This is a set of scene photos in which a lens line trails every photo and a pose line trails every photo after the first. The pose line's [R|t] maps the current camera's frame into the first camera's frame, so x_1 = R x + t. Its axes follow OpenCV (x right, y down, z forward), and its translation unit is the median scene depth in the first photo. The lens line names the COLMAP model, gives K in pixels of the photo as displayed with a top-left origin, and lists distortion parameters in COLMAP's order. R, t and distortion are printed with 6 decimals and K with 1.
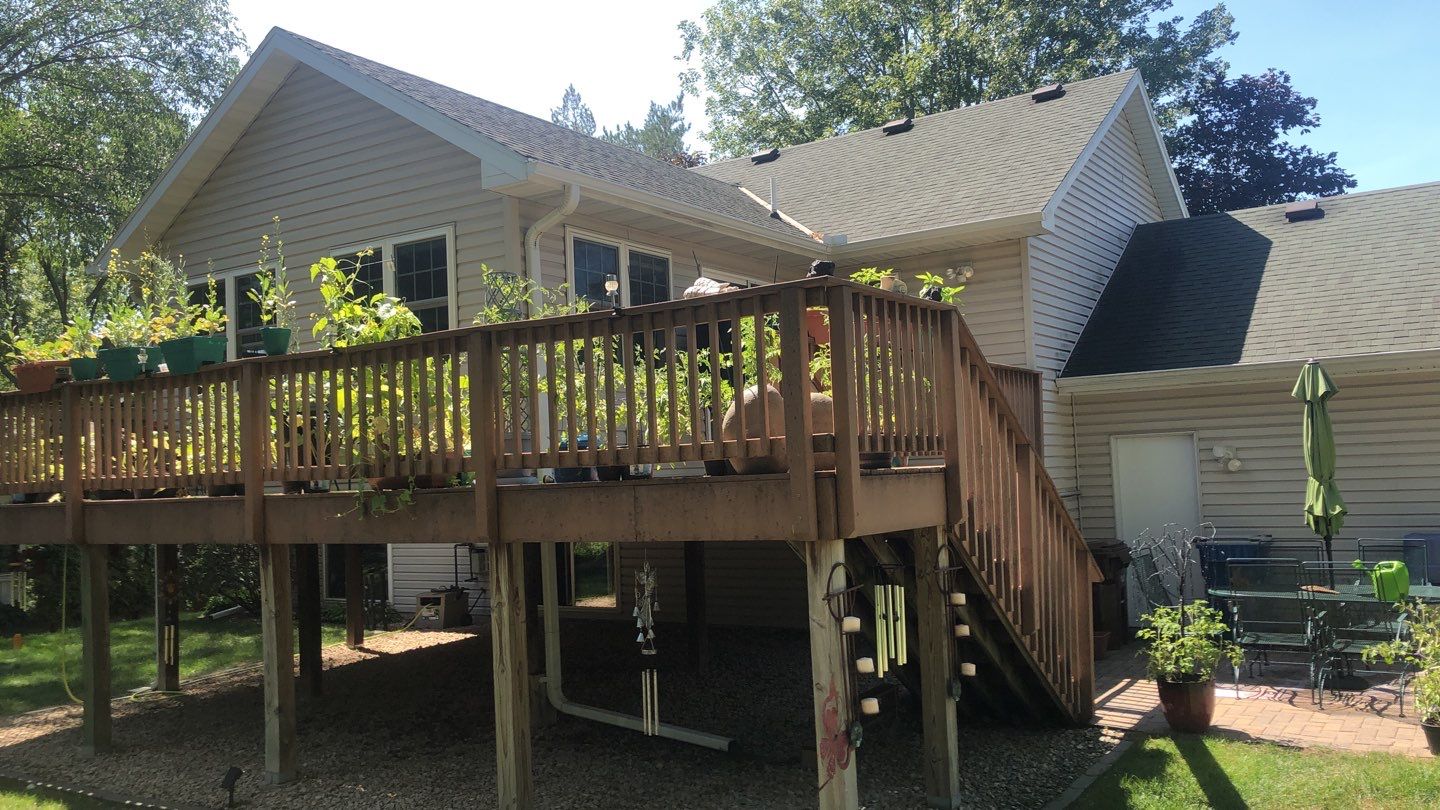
lens RADIAL K [[1177.9, 0, 718.8], [0, 1177.9, 404.1], [0, 0, 1]] dist [0.060669, -0.013476]
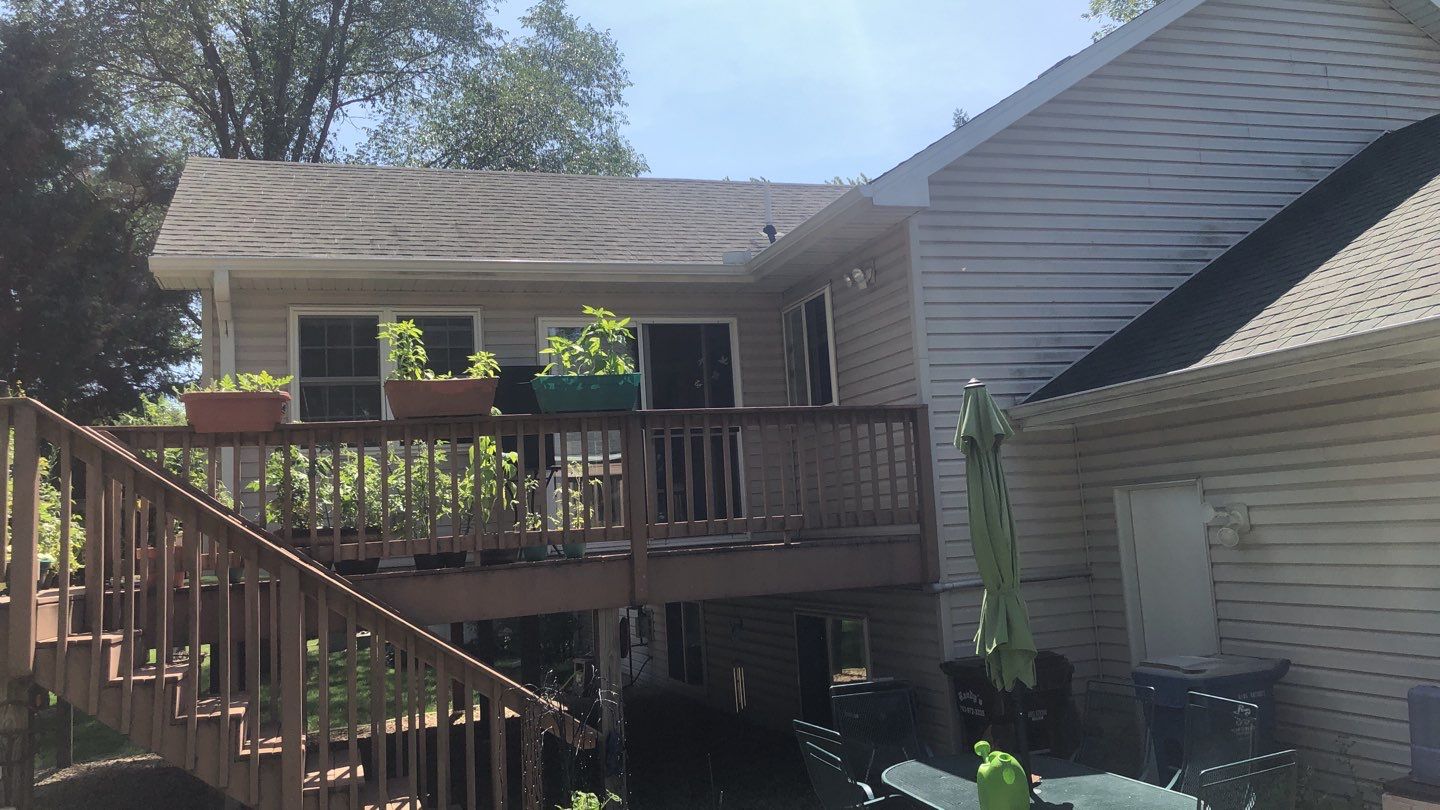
lens RADIAL K [[1177.9, 0, 714.8], [0, 1177.9, 403.5], [0, 0, 1]] dist [0.060669, -0.013476]
pose [[0.779849, -0.072897, -0.621708, 0.583378], [0.066225, 0.997230, -0.033857, -0.011916], [0.622454, -0.014769, 0.782517, 0.358749]]
